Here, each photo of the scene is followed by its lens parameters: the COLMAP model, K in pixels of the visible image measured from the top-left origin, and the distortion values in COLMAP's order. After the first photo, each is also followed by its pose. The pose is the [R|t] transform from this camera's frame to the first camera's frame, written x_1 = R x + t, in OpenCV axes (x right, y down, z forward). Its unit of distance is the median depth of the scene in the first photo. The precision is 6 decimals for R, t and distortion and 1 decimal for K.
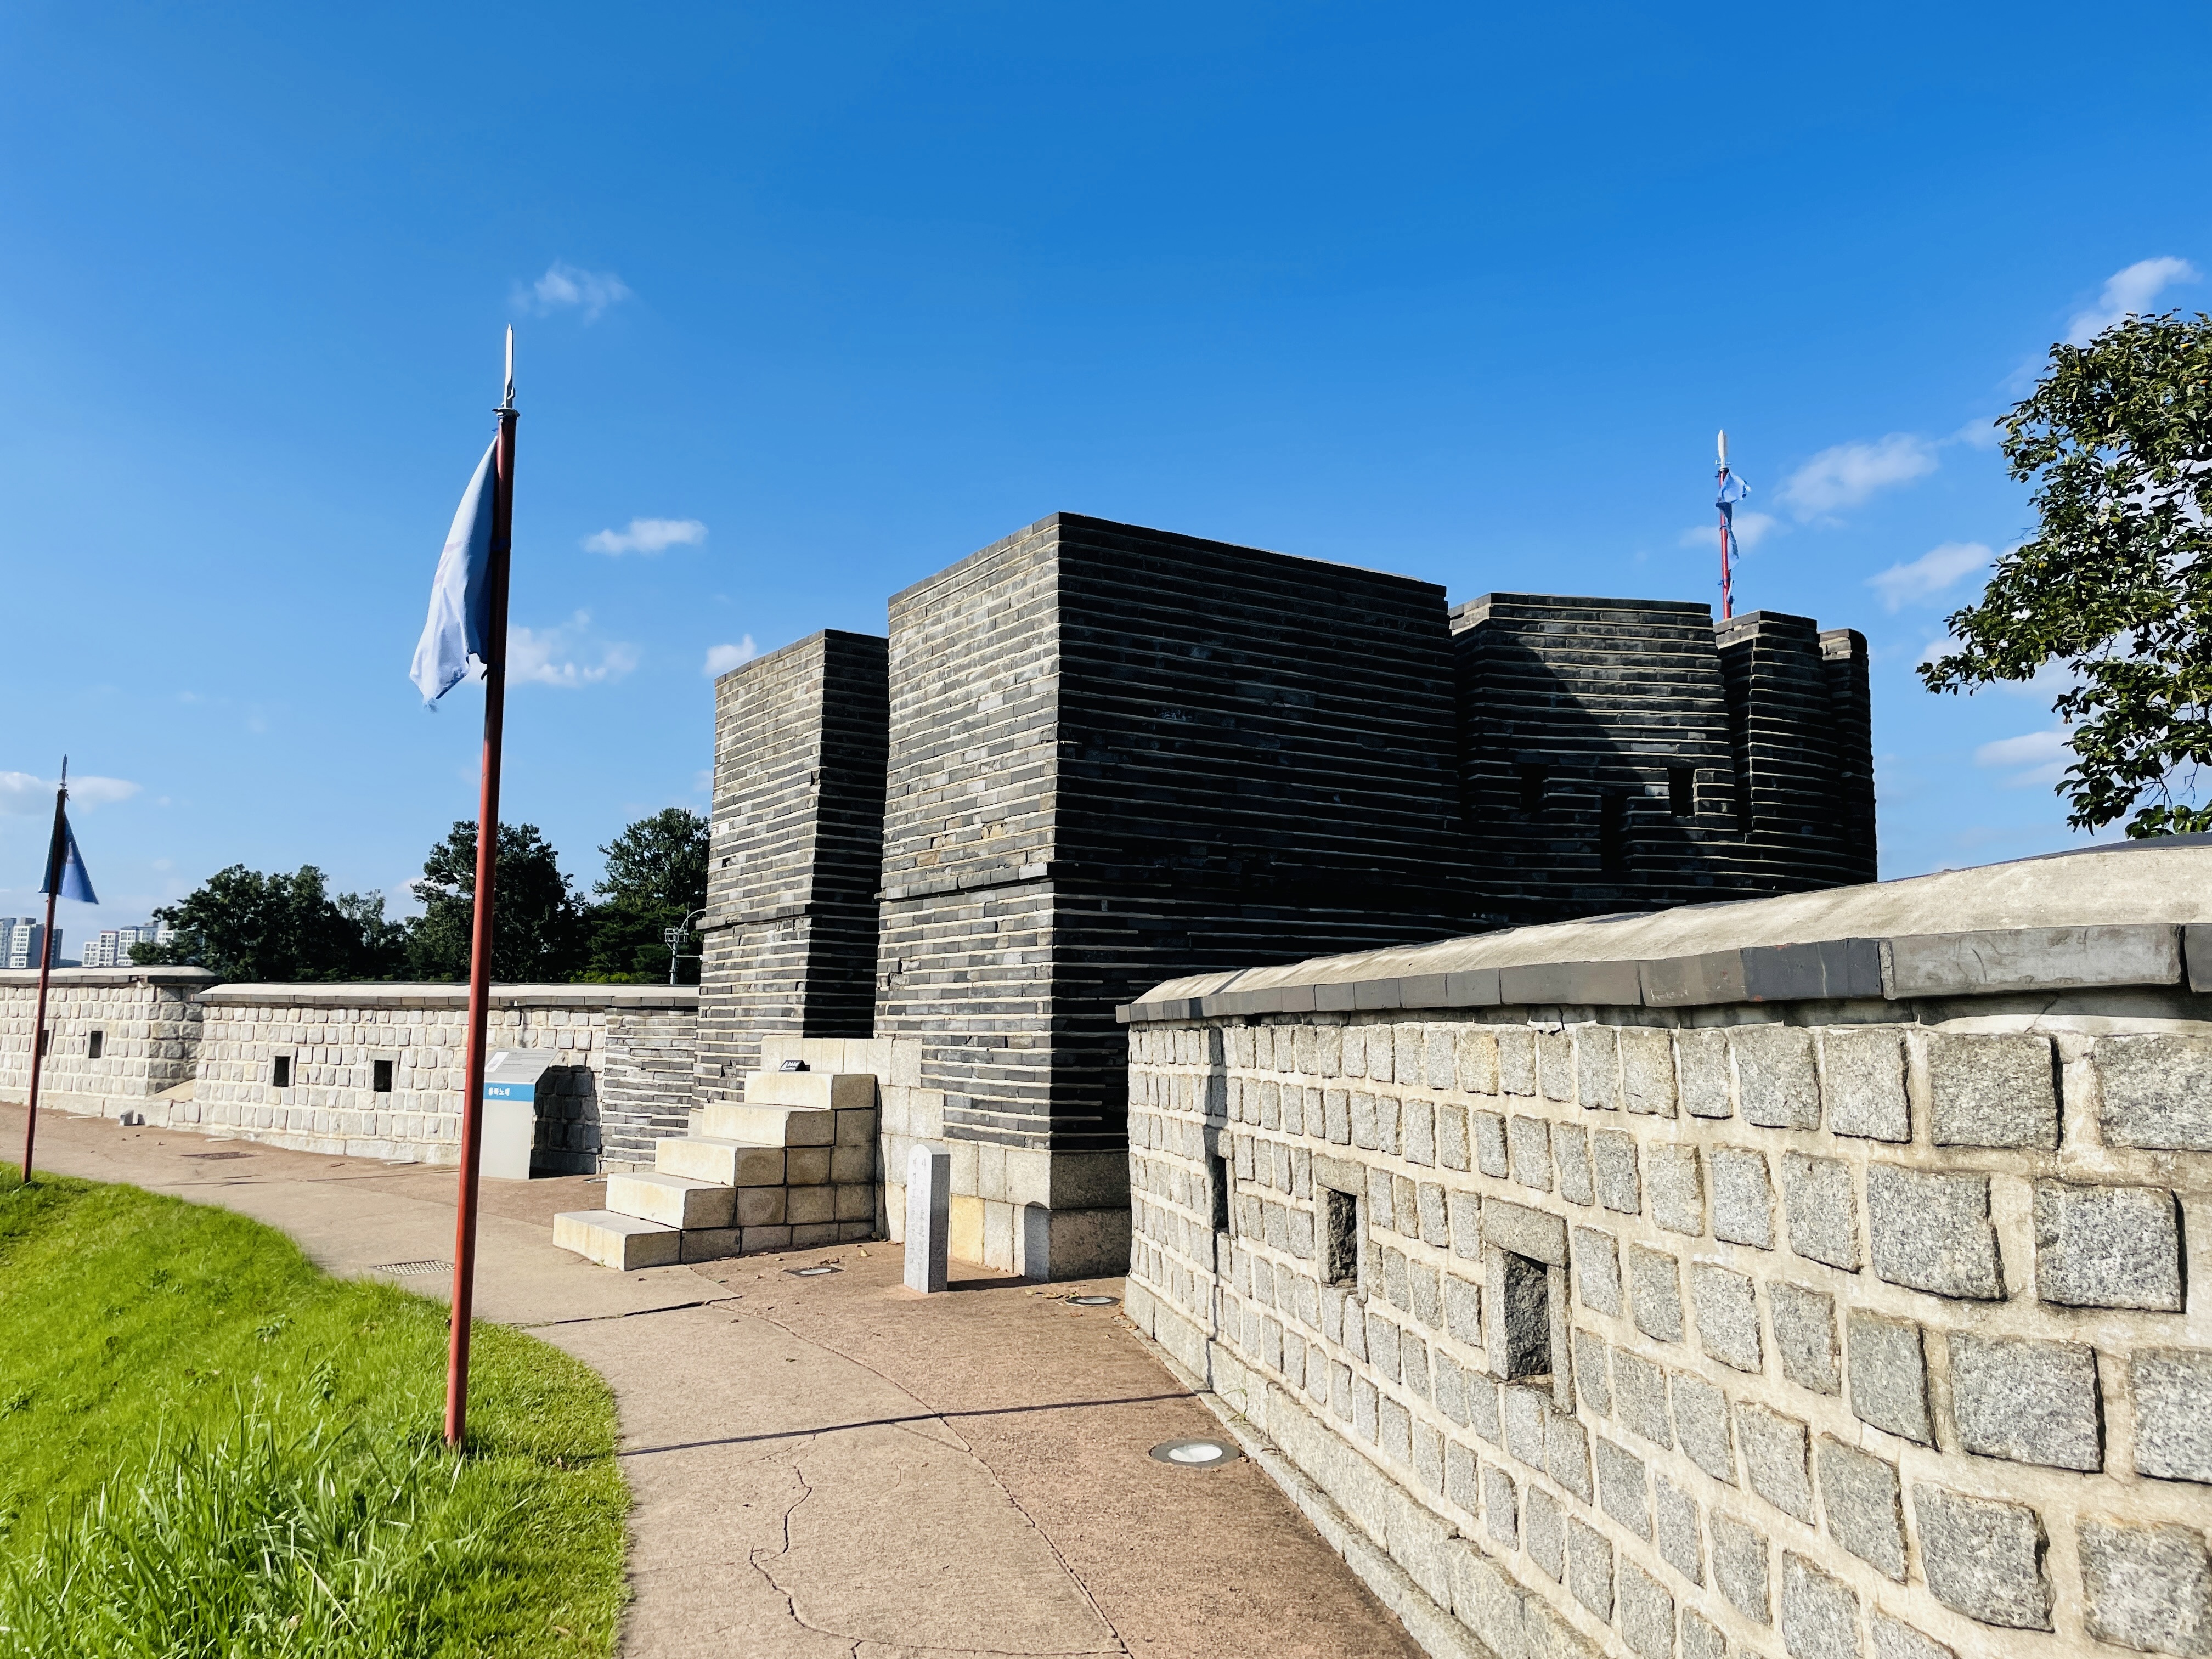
lens RADIAL K [[1615.6, 0, 1107.5], [0, 1615.6, 822.2], [0, 0, 1]] dist [0.049409, -0.065865]
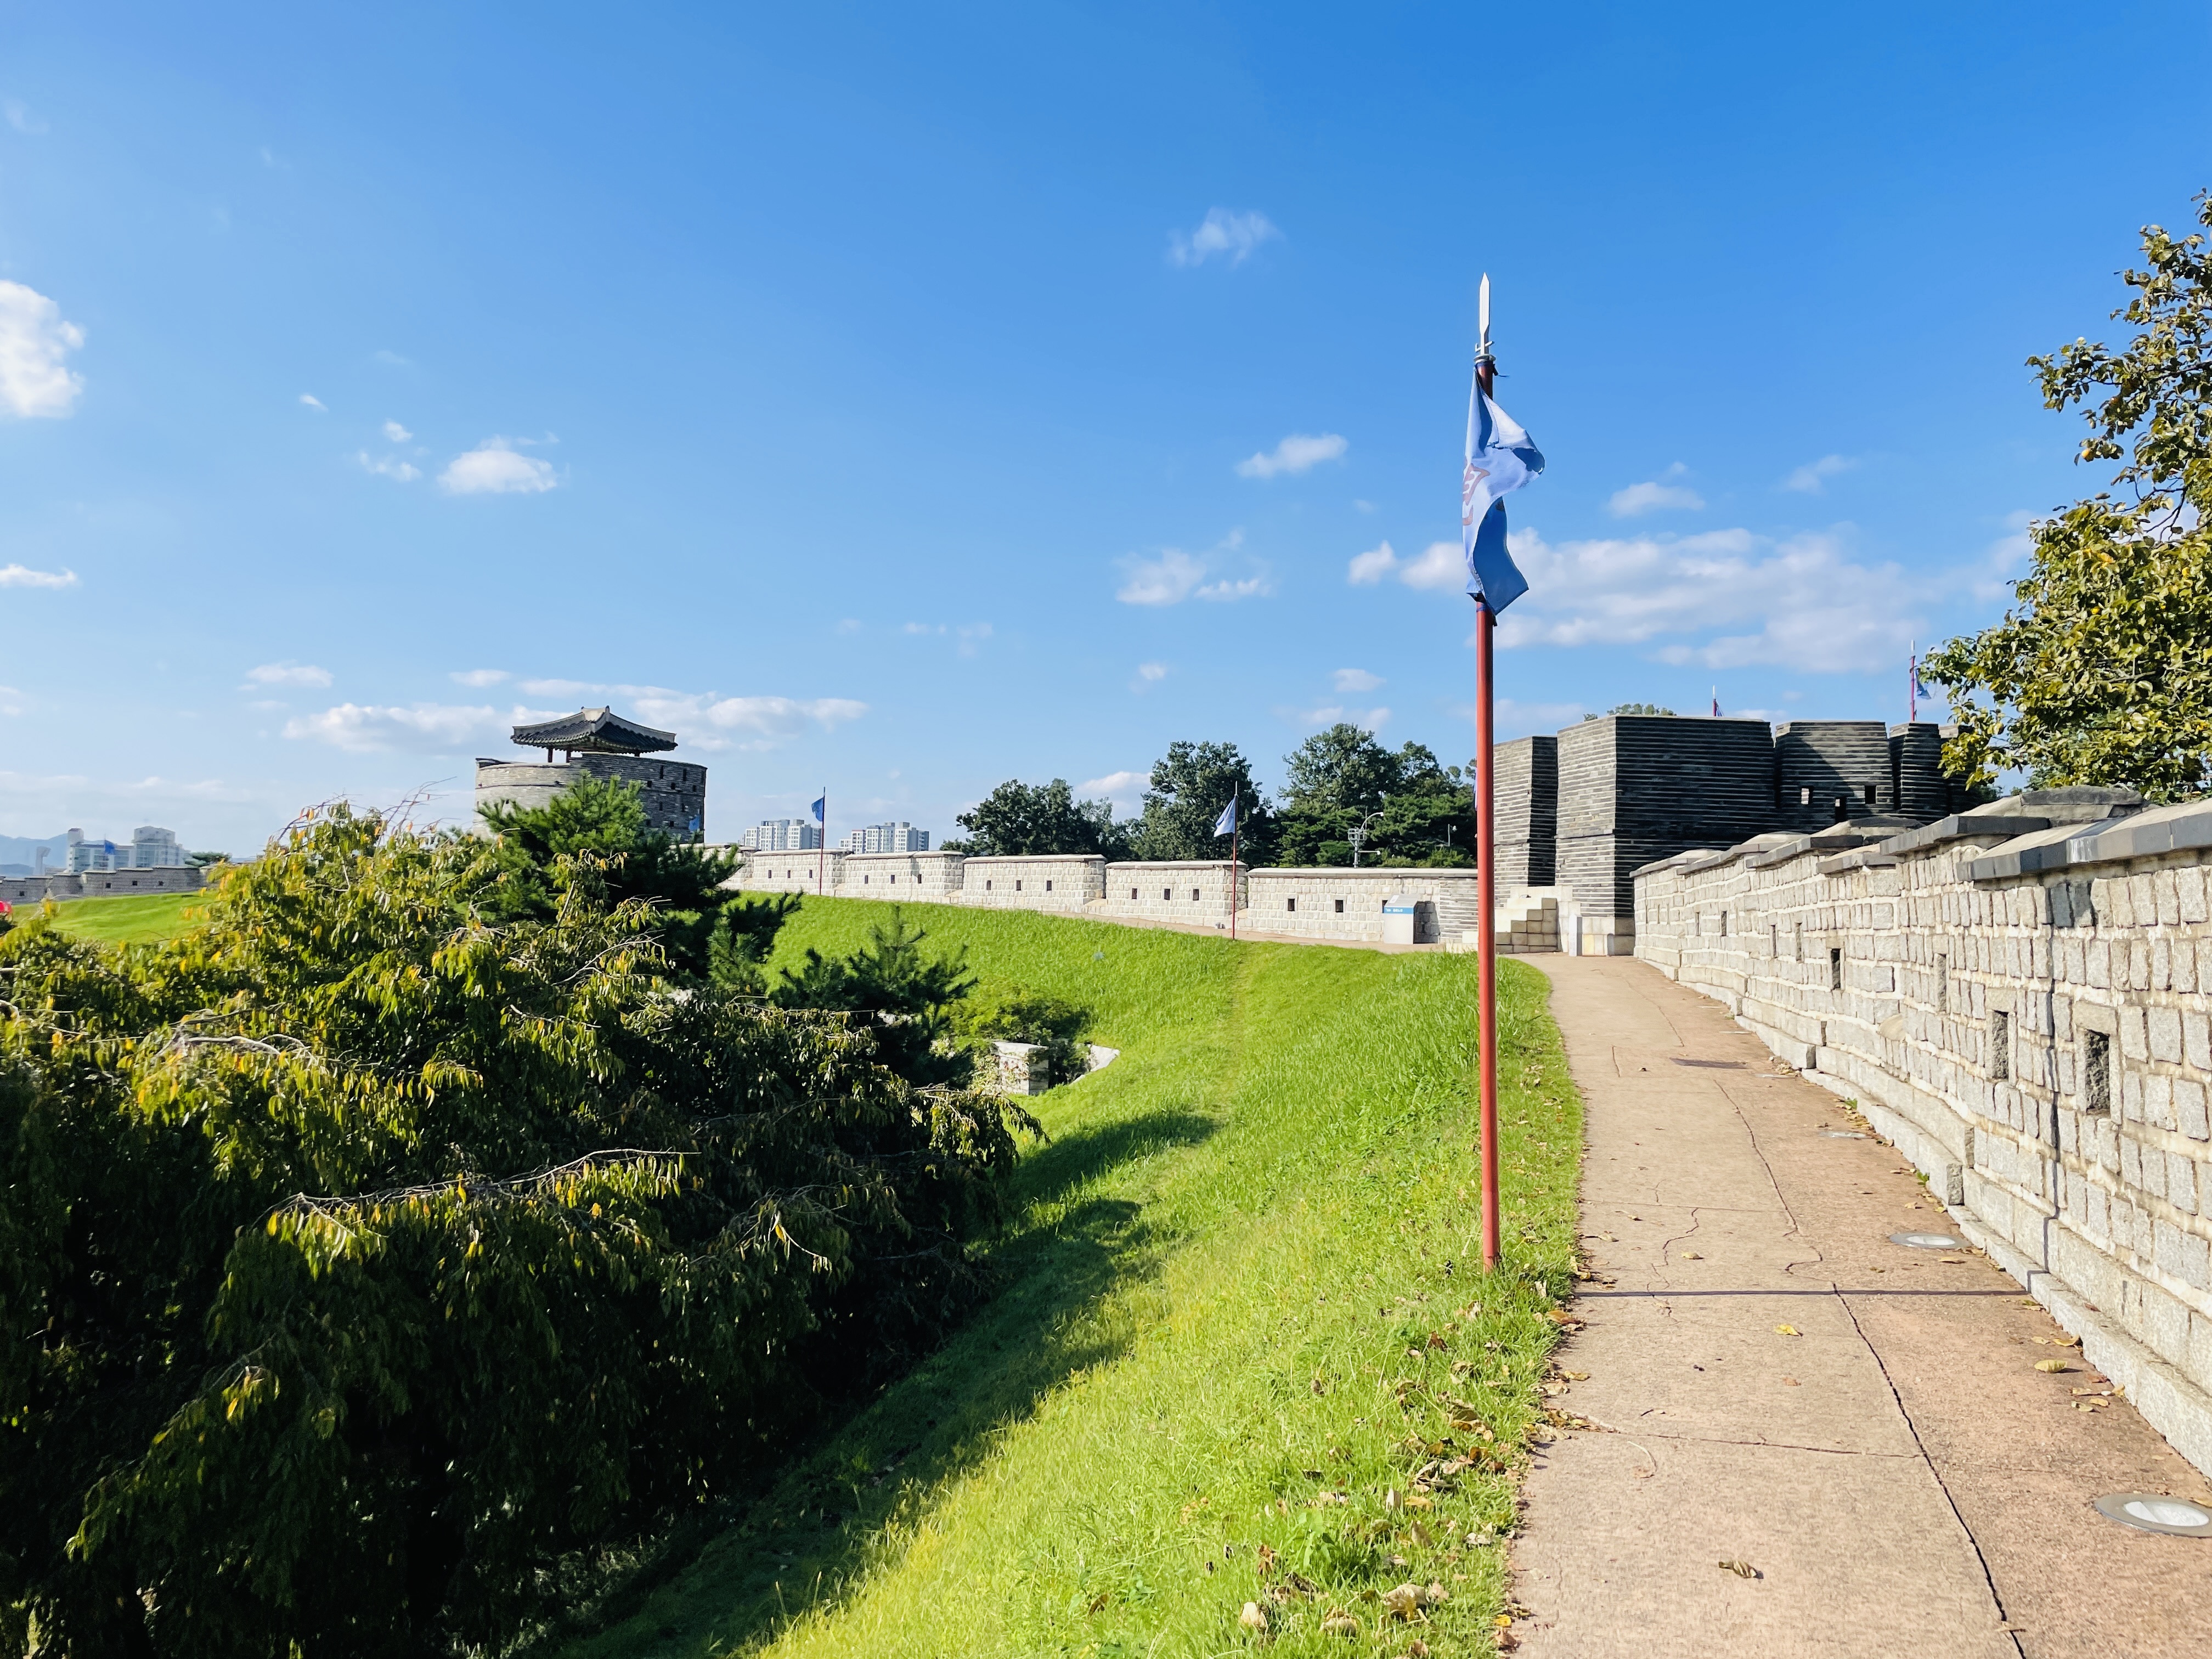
lens RADIAL K [[1615.6, 0, 1105.8], [0, 1615.6, 821.2], [0, 0, 1]] dist [0.049409, -0.065865]
pose [[0.924470, -0.010086, -0.381121, 0.160703], [0.034799, 0.997709, 0.058007, -0.130823], [0.379663, -0.066888, 0.922703, -1.447803]]
